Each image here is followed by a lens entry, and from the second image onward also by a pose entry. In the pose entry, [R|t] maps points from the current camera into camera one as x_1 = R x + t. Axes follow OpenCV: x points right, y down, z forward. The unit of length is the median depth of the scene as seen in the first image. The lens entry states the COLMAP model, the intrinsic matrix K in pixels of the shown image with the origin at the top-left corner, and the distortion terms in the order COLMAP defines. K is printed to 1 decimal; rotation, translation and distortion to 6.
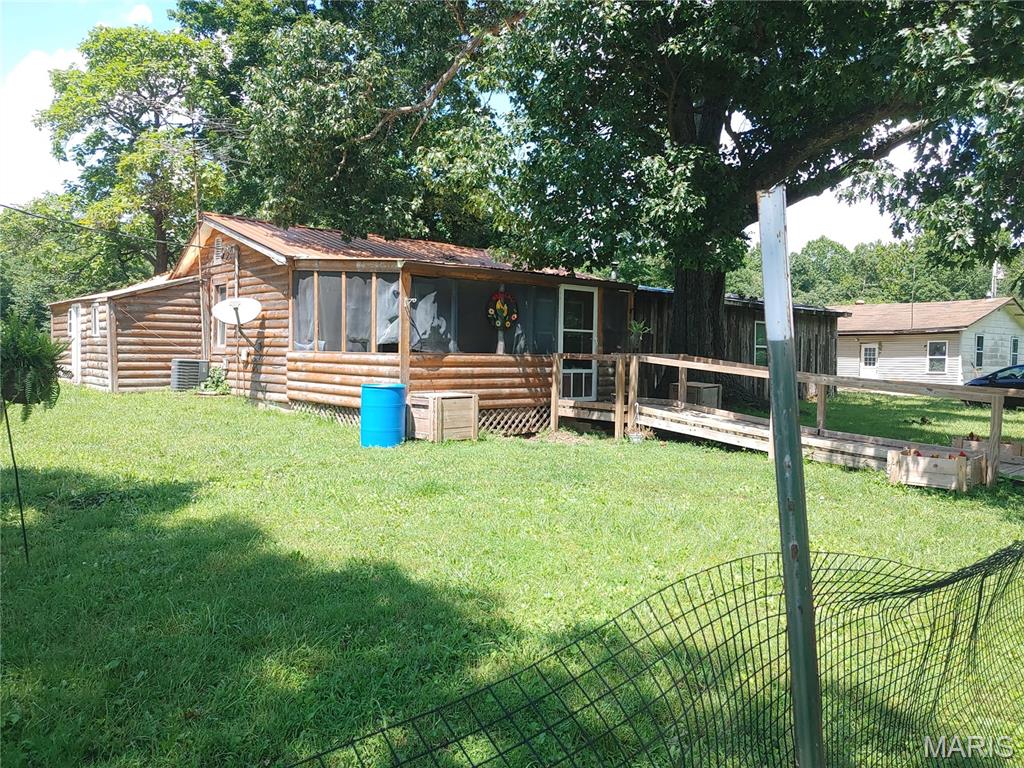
lens RADIAL K [[768.4, 0, 514.5], [0, 768.4, 381.7], [0, 0, 1]] dist [0.042914, 0.000489]
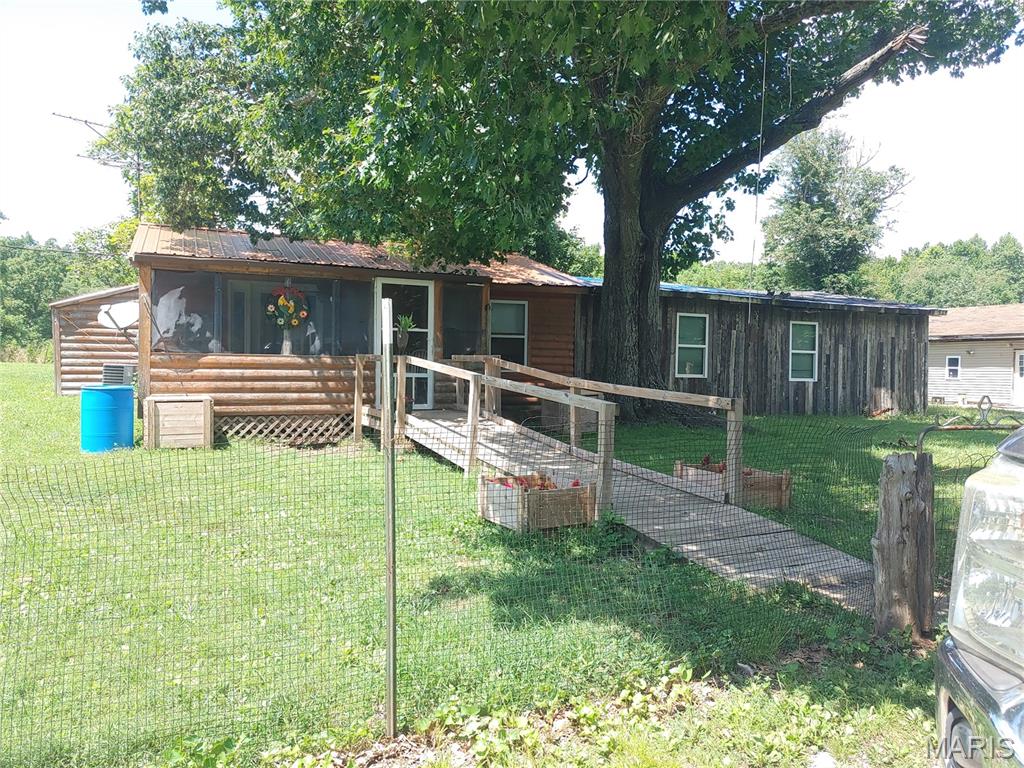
lens RADIAL K [[768.4, 0, 511.1], [0, 768.4, 386.8], [0, 0, 1]] dist [0.042914, 0.000489]
pose [[0.960141, 0.007630, -0.279412, 0.488103], [-0.010507, 0.999906, -0.008801, 0.006715], [0.279319, 0.011386, 0.960131, 0.199363]]
